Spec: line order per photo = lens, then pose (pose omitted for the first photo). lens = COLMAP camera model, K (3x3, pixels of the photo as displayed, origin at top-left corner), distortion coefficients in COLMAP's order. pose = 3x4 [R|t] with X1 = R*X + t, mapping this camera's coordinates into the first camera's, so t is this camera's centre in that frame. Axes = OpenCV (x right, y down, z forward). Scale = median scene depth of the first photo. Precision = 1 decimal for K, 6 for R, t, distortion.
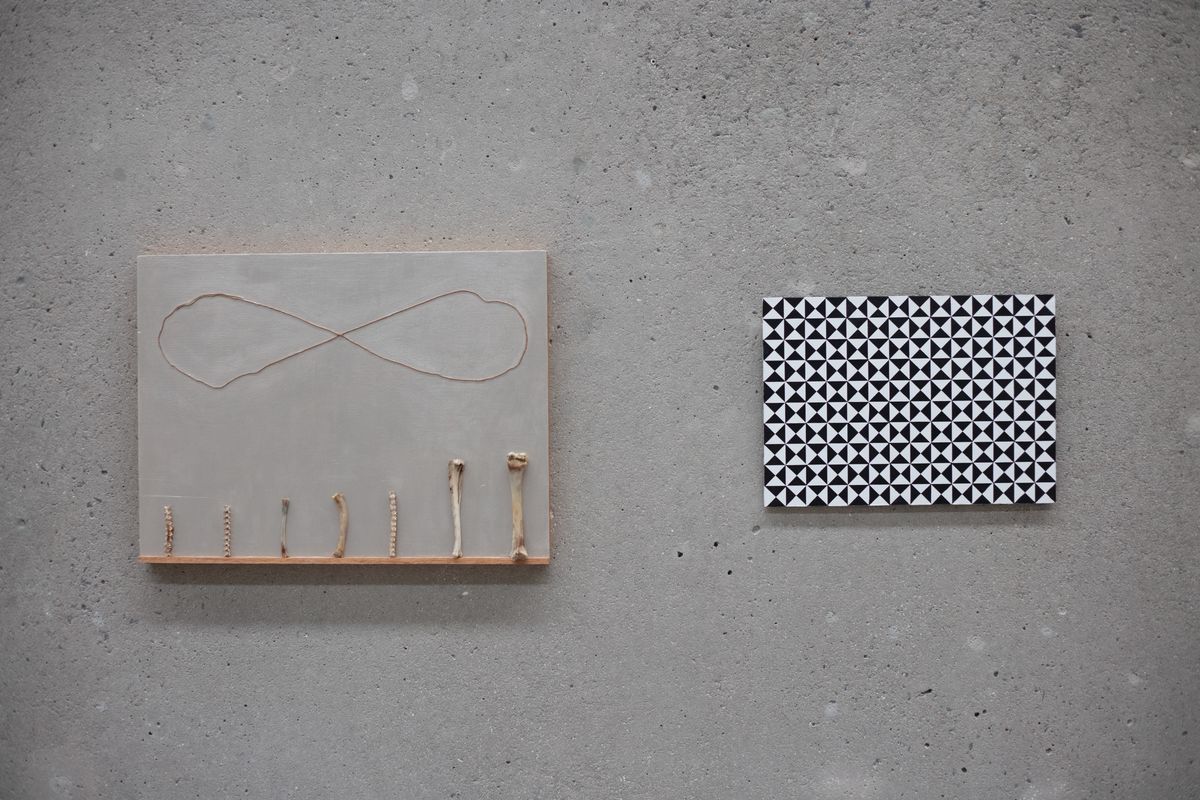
lens RADIAL K [[1716.6, 0, 597.1], [0, 1716.6, 397.2], [0, 0, 1]] dist [-0.110580, 0.000000]
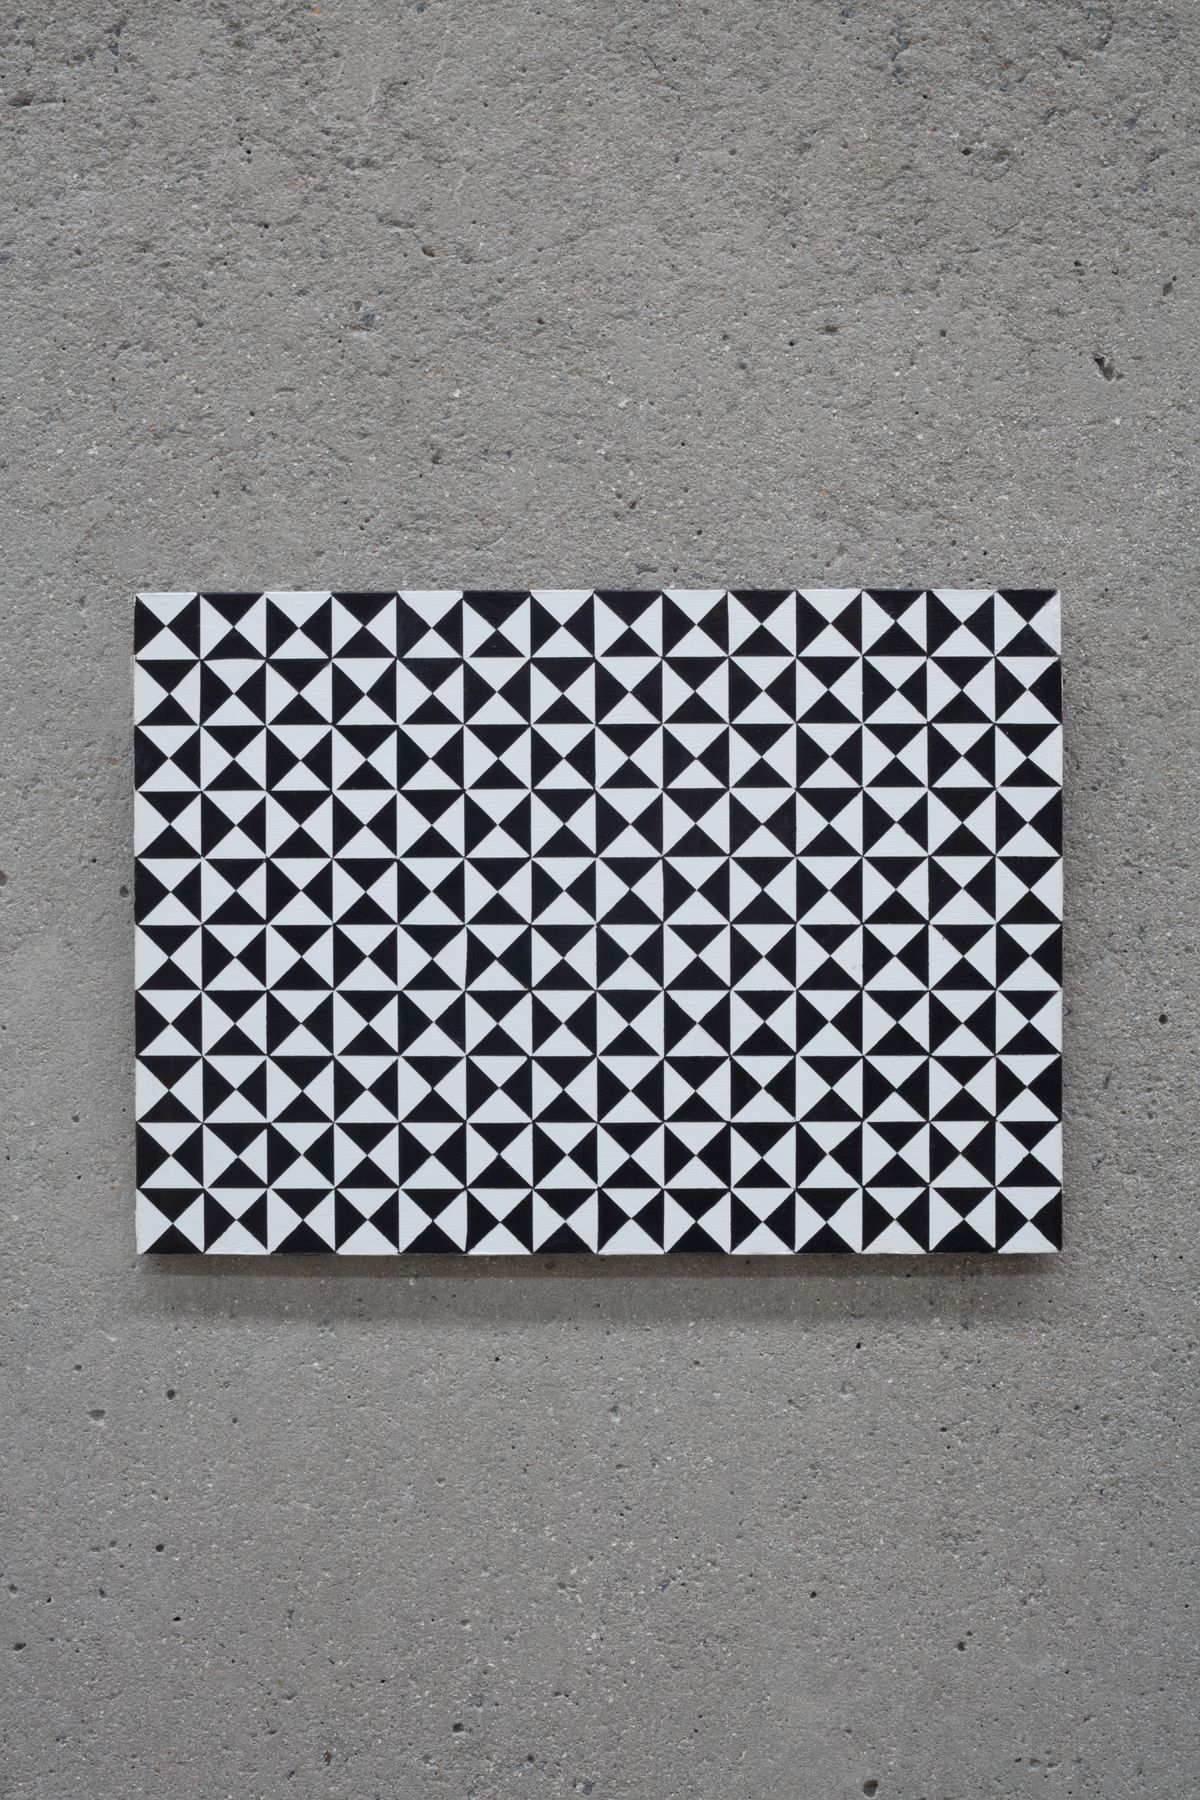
lens RADIAL K [[2574.9, 0, 603.5], [0, 2574.9, 907.5], [0, 0, 1]] dist [-0.110580, 0.000000]
pose [[0.999701, 0.010927, 0.021889, 0.173005], [-0.010213, 0.999421, -0.032465, 0.014551], [-0.022231, 0.032232, 0.999233, 0.524716]]
